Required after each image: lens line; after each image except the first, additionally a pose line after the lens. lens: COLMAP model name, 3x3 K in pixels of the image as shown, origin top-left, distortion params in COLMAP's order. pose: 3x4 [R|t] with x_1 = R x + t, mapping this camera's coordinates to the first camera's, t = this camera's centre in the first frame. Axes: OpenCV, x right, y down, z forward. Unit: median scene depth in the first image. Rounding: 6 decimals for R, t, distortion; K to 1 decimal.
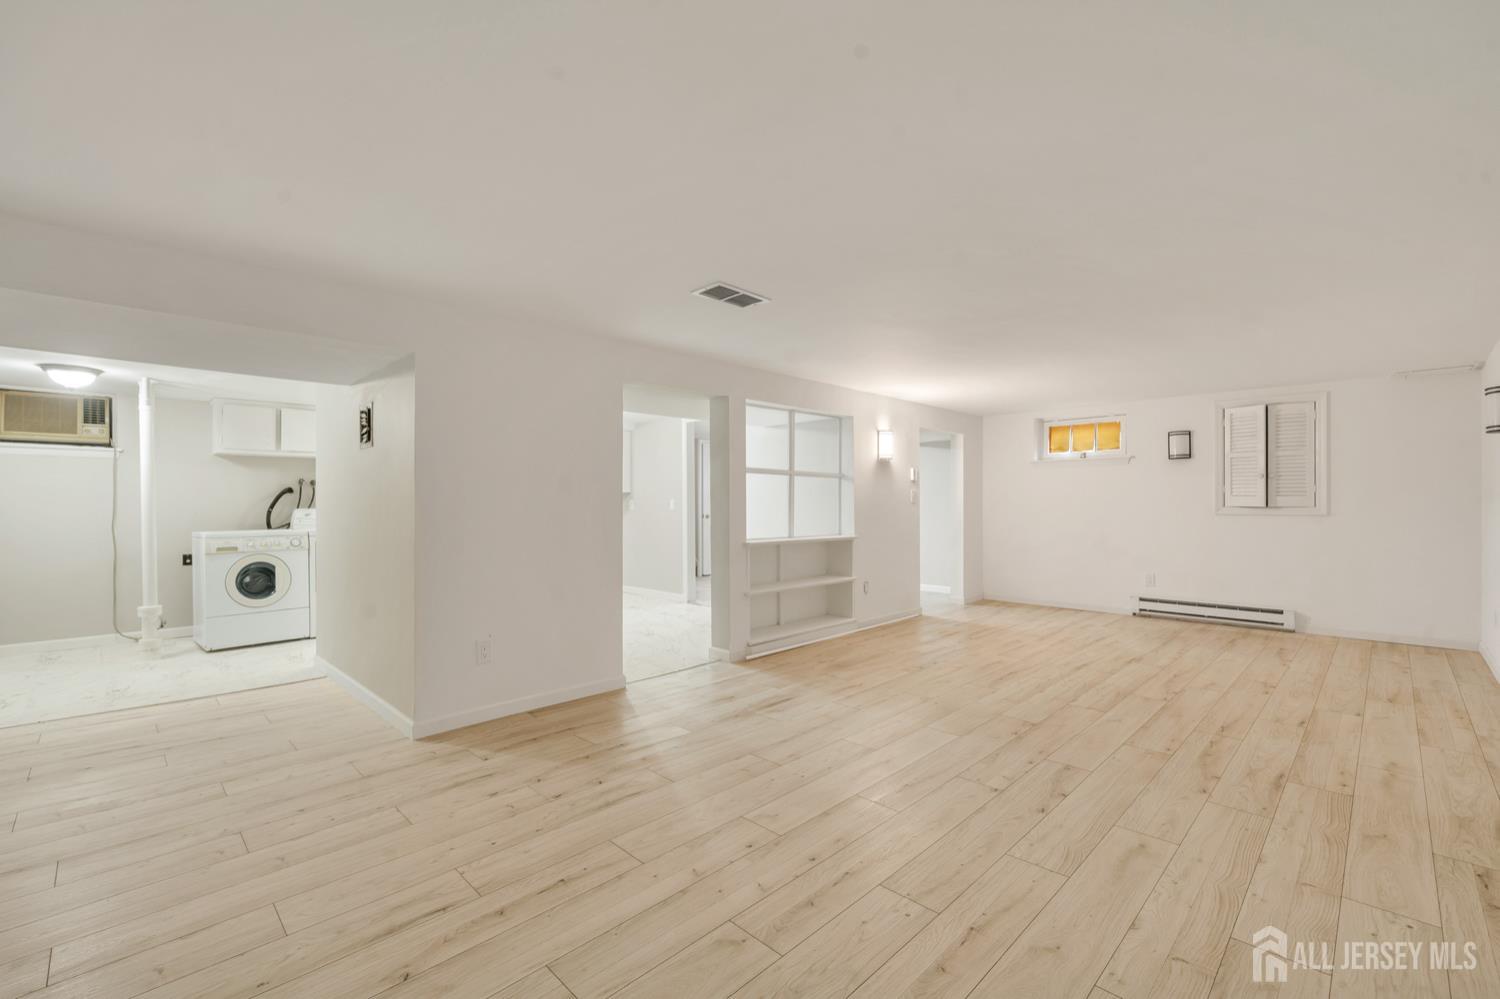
lens RADIAL K [[639.4, 0, 747.8], [0, 639.4, 503.3], [0, 0, 1]] dist [0.002628, 0.000217]
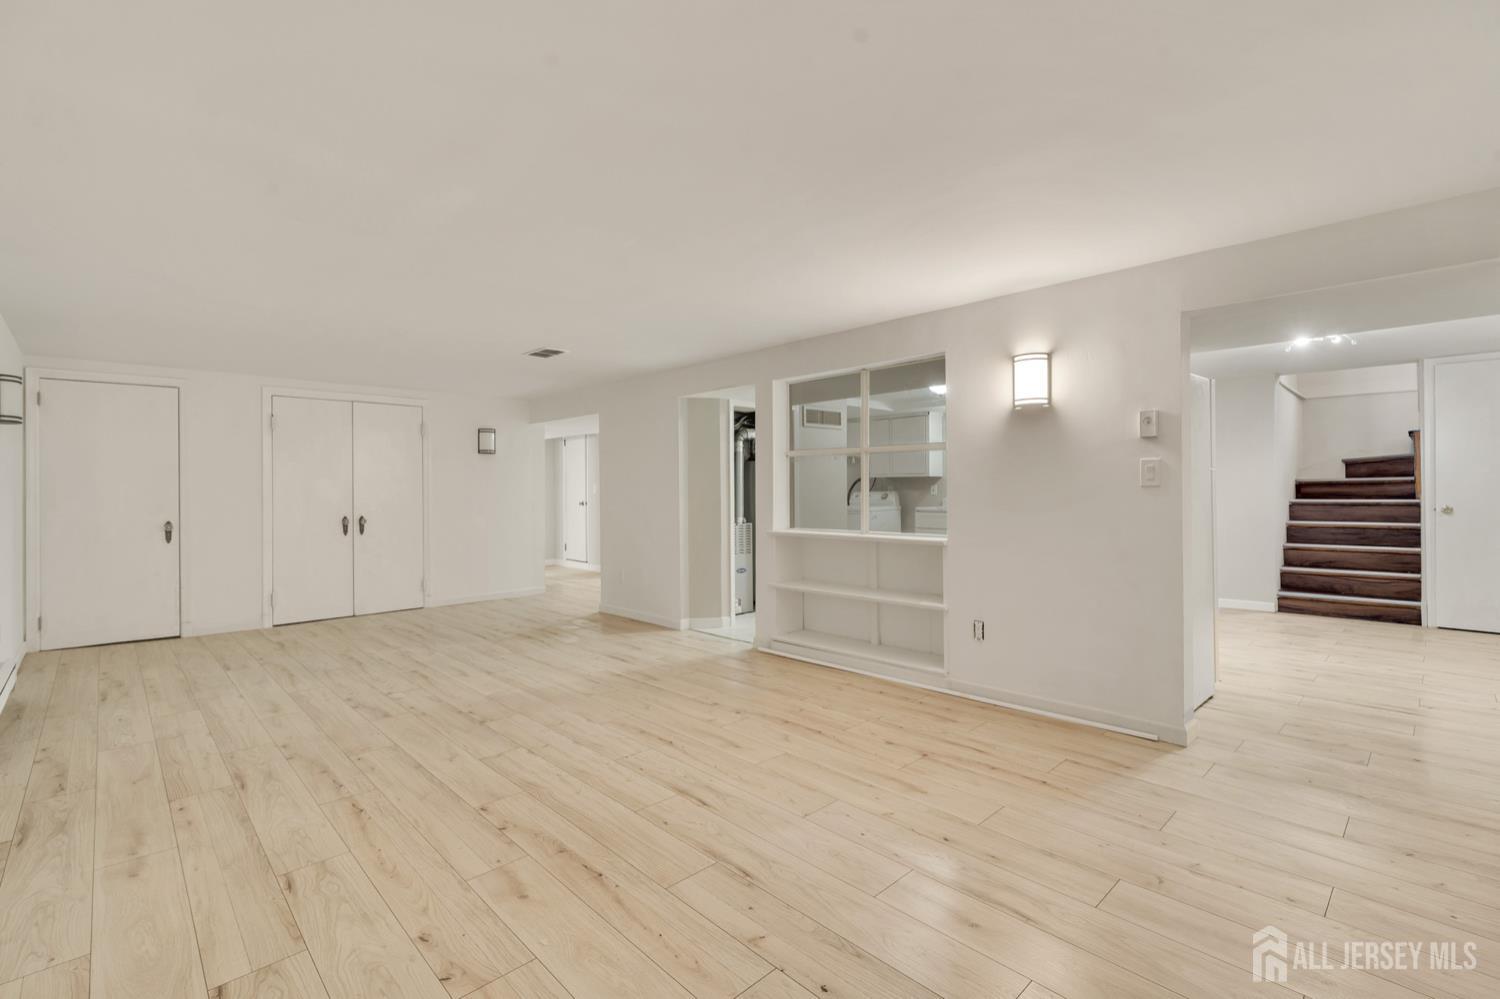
lens RADIAL K [[673.6, 0, 748.1], [0, 673.6, 494.3], [0, 0, 1]] dist [-0.005081, -0.000221]
pose [[-0.020529, 0.005964, -0.999771, 1.571330], [0.006922, 0.999959, 0.005823, -0.000176], [0.999765, -0.006801, -0.020570, 1.542683]]
